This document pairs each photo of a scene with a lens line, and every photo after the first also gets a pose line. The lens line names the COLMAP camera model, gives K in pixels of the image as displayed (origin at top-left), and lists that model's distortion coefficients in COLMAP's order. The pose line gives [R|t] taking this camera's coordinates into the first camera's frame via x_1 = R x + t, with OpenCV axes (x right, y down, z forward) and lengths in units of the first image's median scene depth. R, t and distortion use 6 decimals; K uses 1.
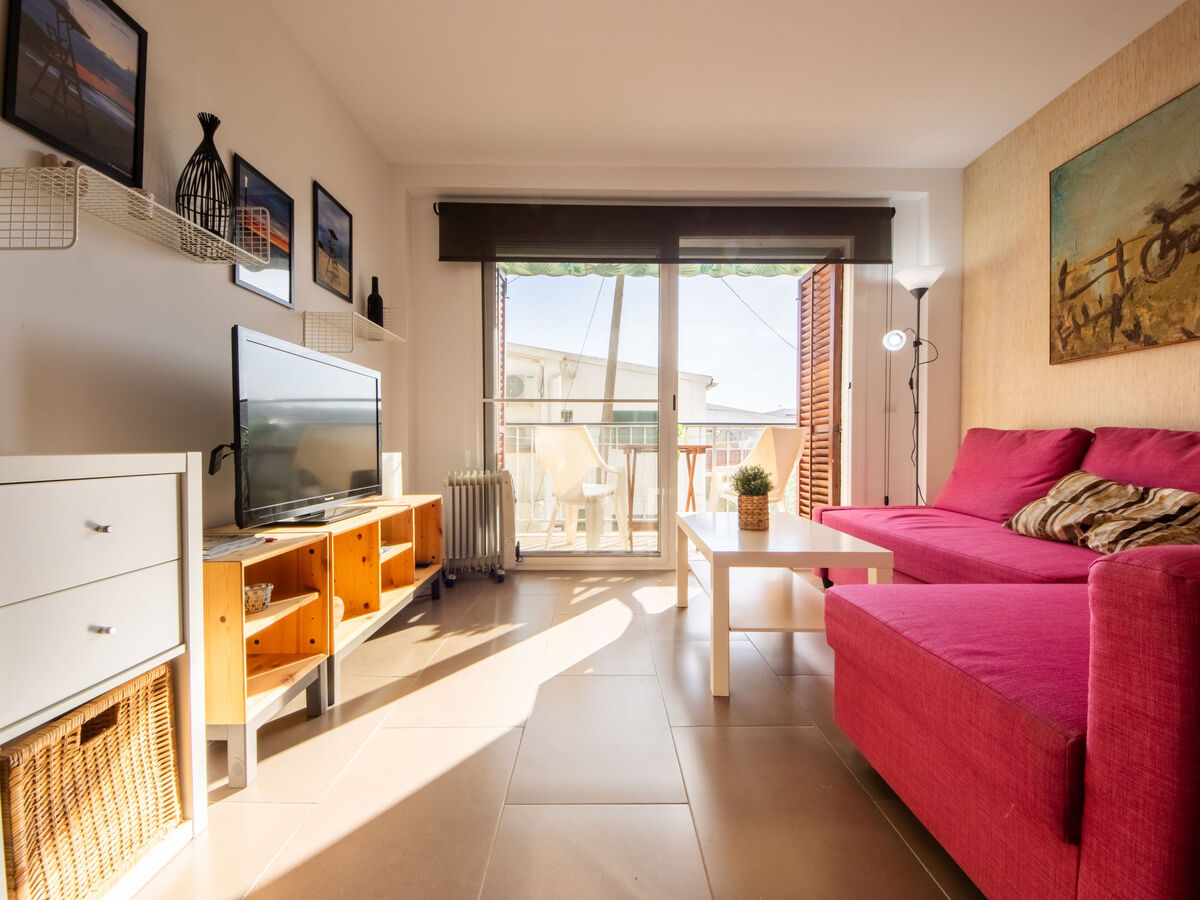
lens RADIAL K [[502.2, 0, 600.9], [0, 502.2, 456.0], [0, 0, 1]] dist [0.001365, -0.011428]
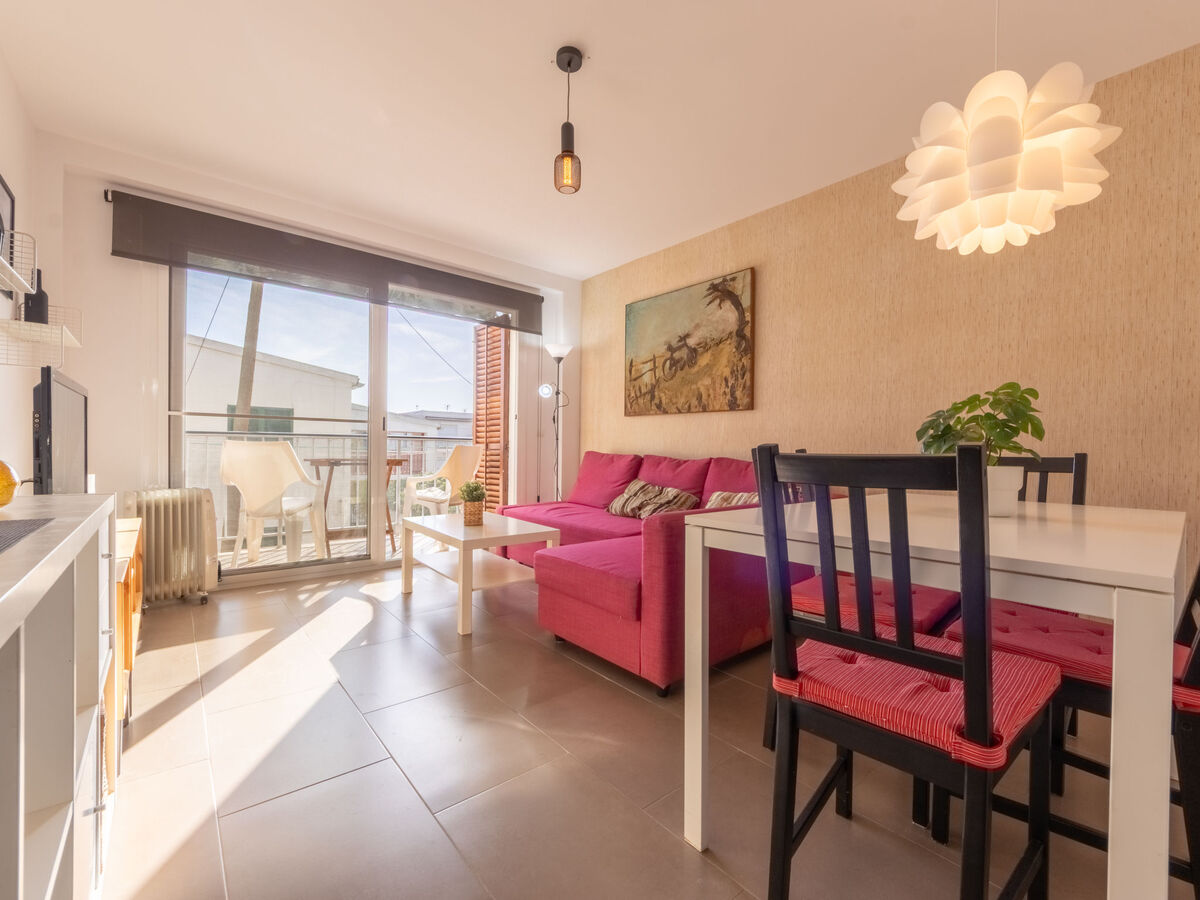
lens RADIAL K [[510.1, 0, 594.0], [0, 510.1, 450.7], [0, 0, 1]] dist [0.000997, -0.000430]
pose [[0.775695, 0.005286, 0.631086, -0.315527], [0.001007, 0.999953, -0.009614, -0.047579], [-0.631108, 0.008093, 0.775653, -0.322927]]
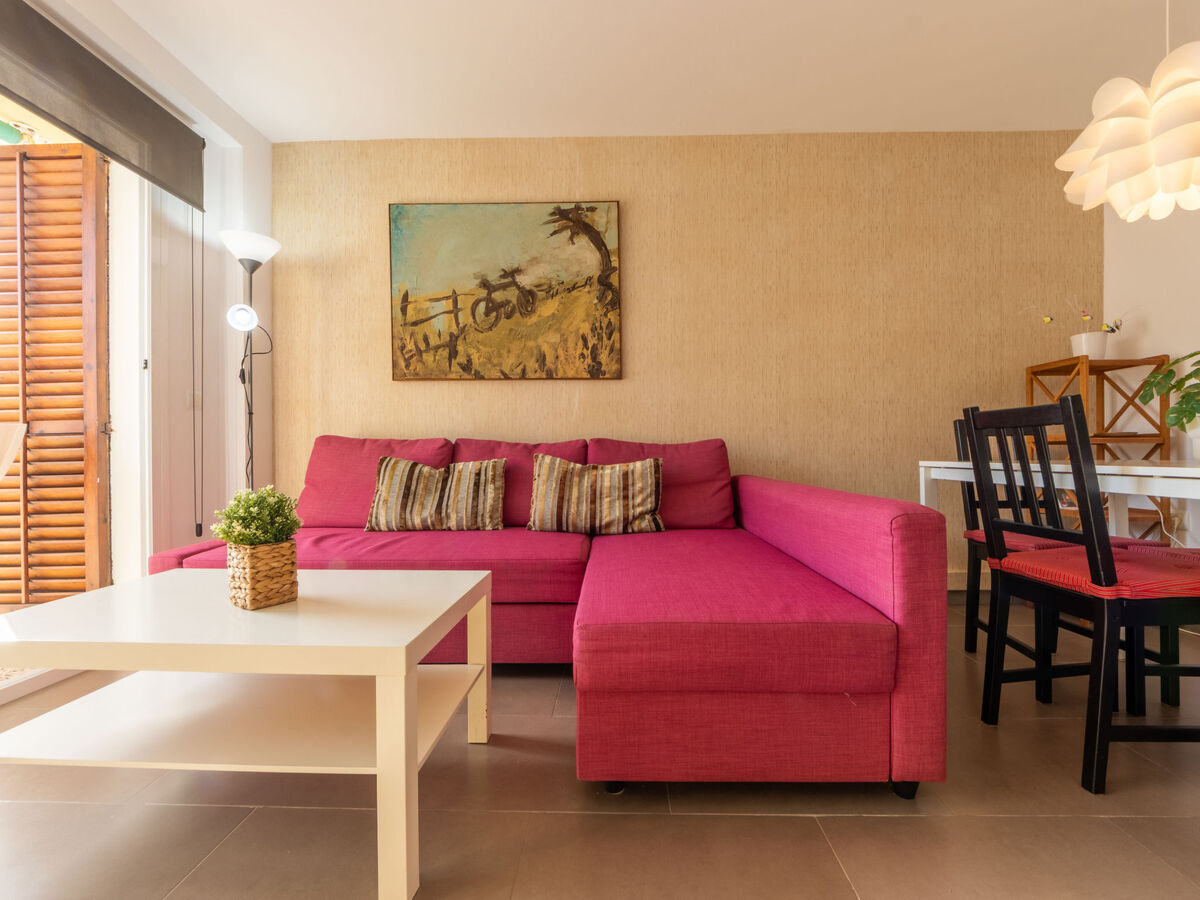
lens RADIAL K [[519.3, 0, 600.0], [0, 519.3, 450.0], [0, 0, 1]] dist [0.012064, -0.012350]
pose [[0.029750, 0.003993, 0.999549, -0.236482], [0.026954, 0.999625, -0.004796, -0.011963], [-0.999194, 0.027084, 0.029631, 0.532118]]
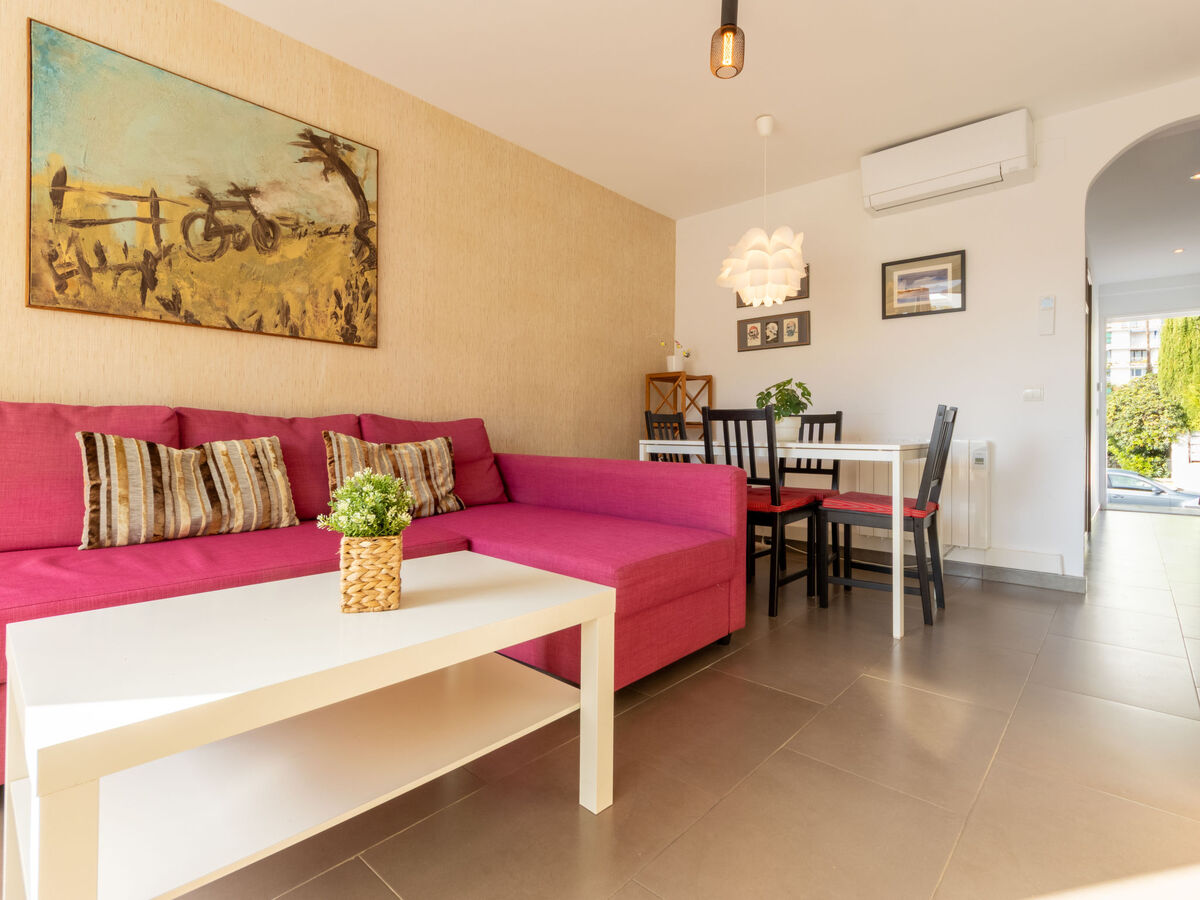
lens RADIAL K [[607.5, 0, 604.3], [0, 607.5, 421.0], [0, 0, 1]] dist [-0.001895, -0.009180]
pose [[-0.753749, 0.001443, 0.657160, -0.215963], [0.002269, 0.999997, 0.000407, -0.028531], [-0.657158, 0.001798, -0.753751, 1.137081]]
